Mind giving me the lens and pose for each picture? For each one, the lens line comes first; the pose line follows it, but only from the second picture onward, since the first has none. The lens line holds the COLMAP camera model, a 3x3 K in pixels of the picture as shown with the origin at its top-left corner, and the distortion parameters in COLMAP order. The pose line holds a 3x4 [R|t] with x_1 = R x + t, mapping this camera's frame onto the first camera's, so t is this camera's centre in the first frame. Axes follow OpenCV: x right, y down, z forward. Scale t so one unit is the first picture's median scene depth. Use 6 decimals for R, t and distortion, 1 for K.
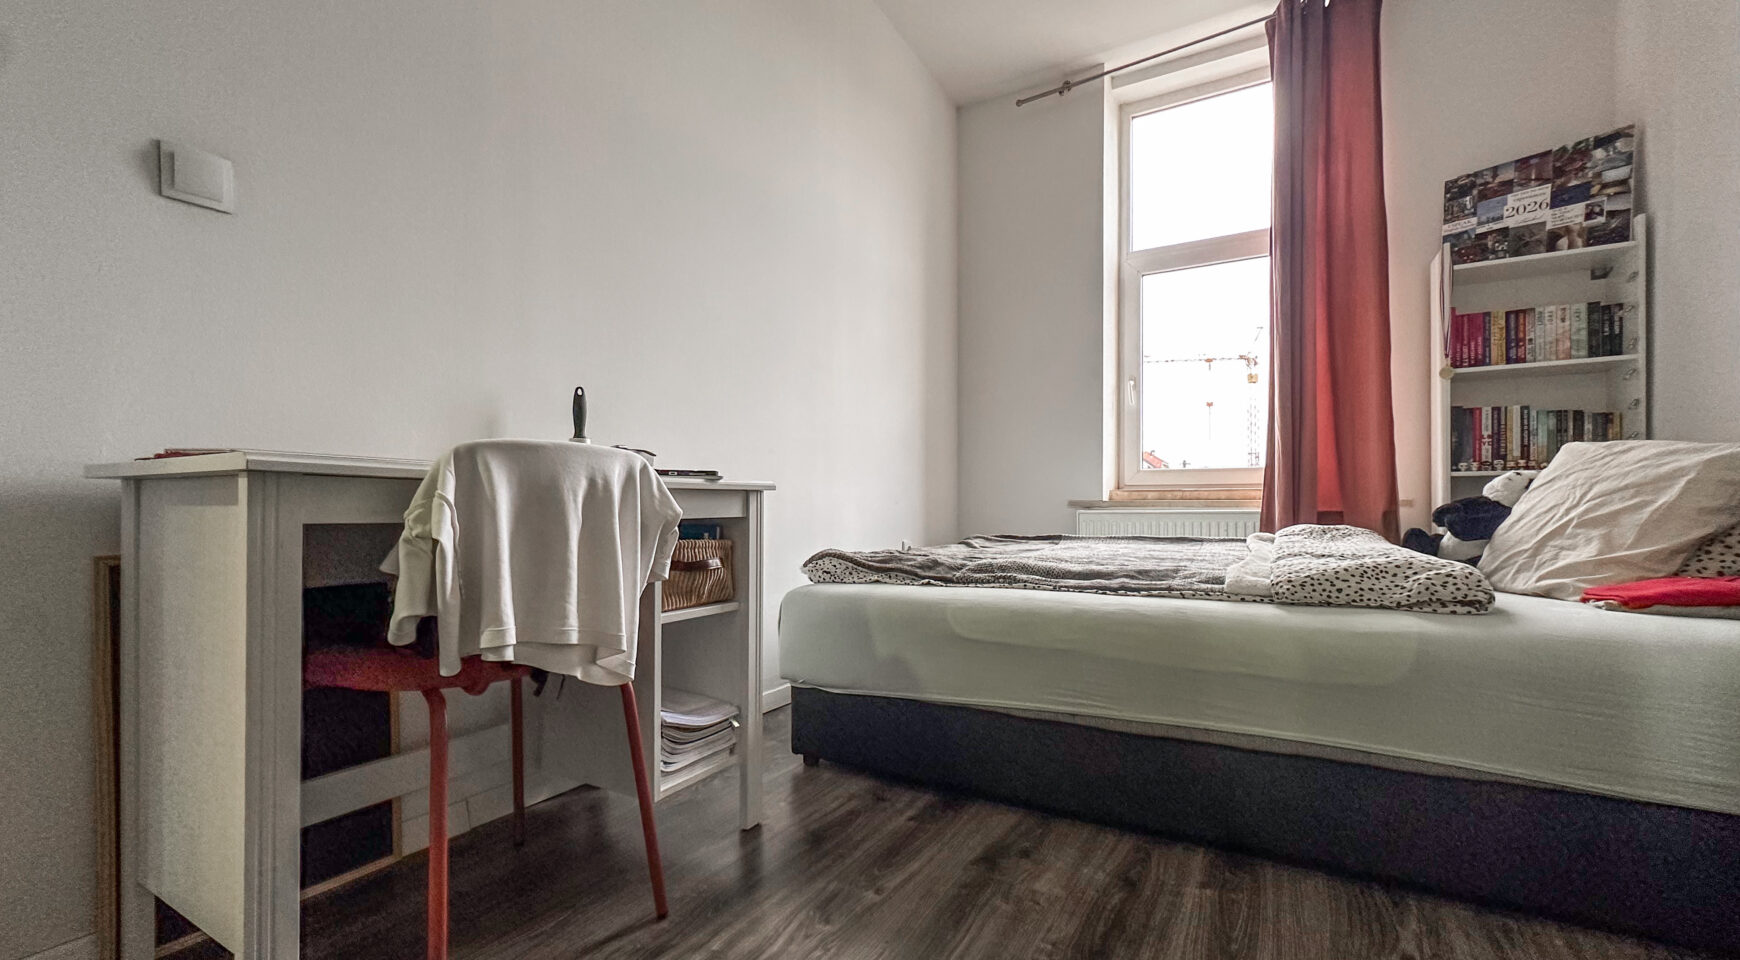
lens RADIAL K [[713.7, 0, 882.5], [0, 713.7, 510.0], [0, 0, 1]] dist [-0.002847, 0.001075]
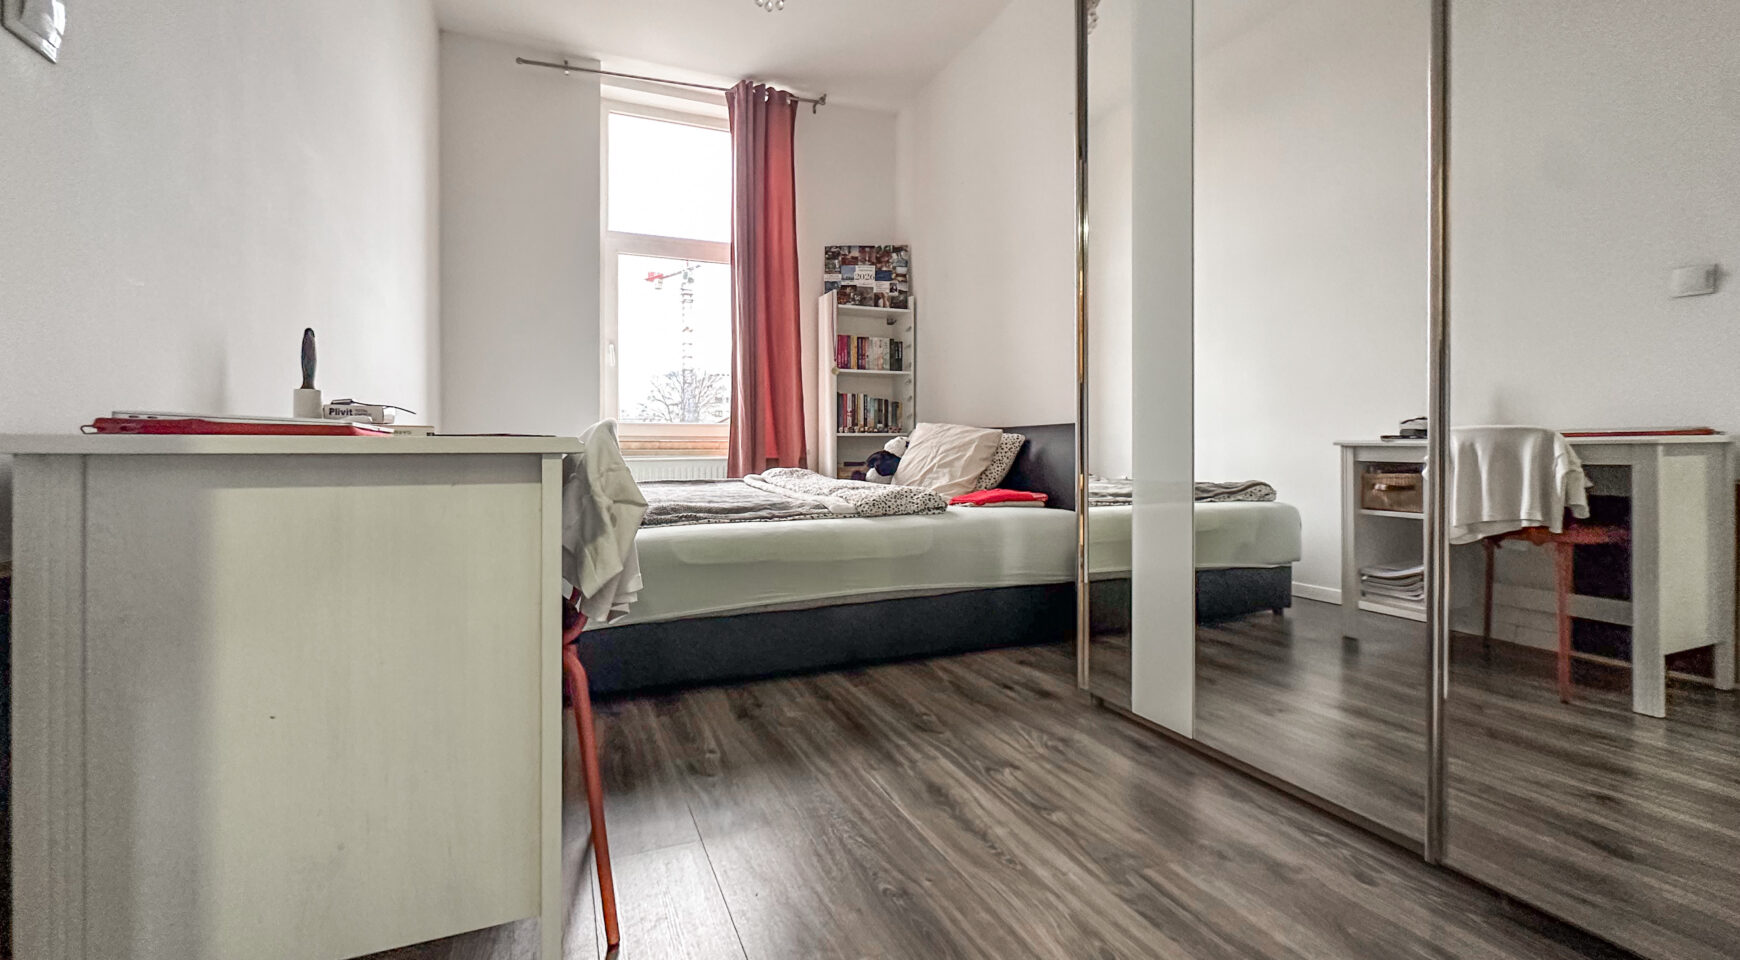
lens RADIAL K [[713.7, 0, 868.0], [0, 713.7, 453.0], [0, 0, 1]] dist [-0.002847, 0.001075]
pose [[0.602775, -0.005449, 0.797893, -0.450668], [0.002529, 0.999985, 0.004919, -0.017293], [-0.797908, -0.000947, 0.602779, -0.021232]]
